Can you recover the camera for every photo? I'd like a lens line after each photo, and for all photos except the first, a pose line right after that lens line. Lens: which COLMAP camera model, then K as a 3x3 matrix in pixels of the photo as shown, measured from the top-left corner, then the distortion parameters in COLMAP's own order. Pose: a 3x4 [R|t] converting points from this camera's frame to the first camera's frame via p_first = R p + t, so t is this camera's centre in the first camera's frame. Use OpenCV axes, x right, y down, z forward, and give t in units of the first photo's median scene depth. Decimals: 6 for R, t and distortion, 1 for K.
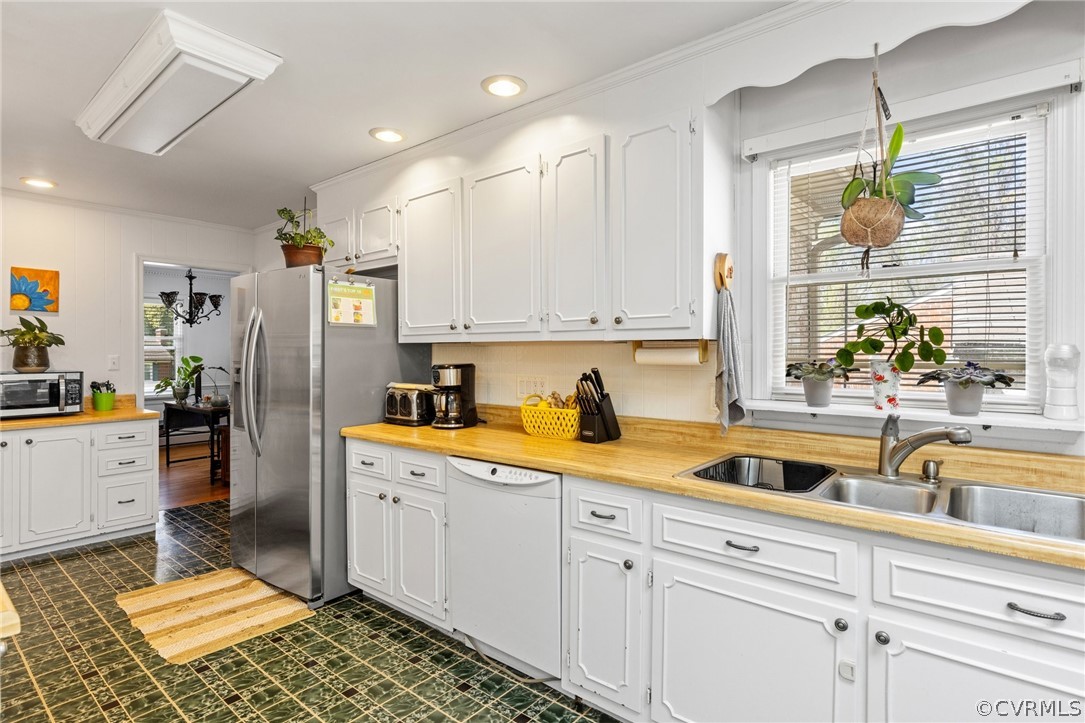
lens RADIAL K [[544.1, 0, 542.0], [0, 544.1, 352.9], [0, 0, 1]] dist [-0.003742, 0.000091]
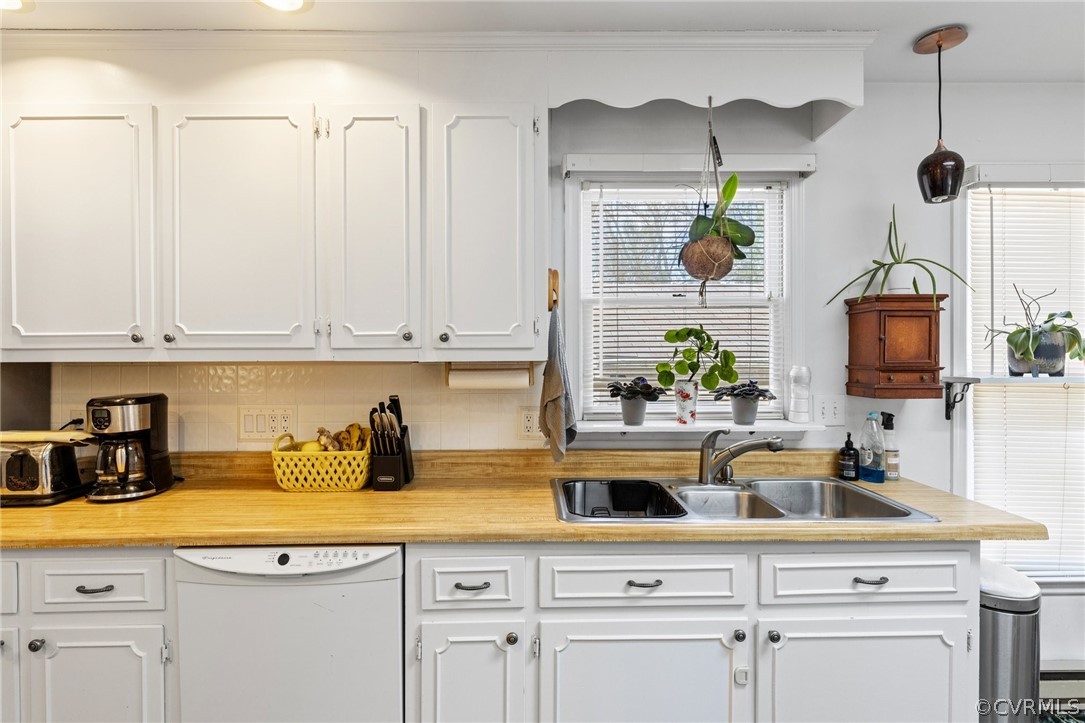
lens RADIAL K [[544.1, 0, 539.7], [0, 544.1, 356.7], [0, 0, 1]] dist [-0.003742, 0.000091]
pose [[0.765602, -0.003180, 0.643306, -0.248728], [0.006513, 0.999975, -0.002808, -0.024989], [-0.643281, 0.006339, 0.765604, 0.253813]]
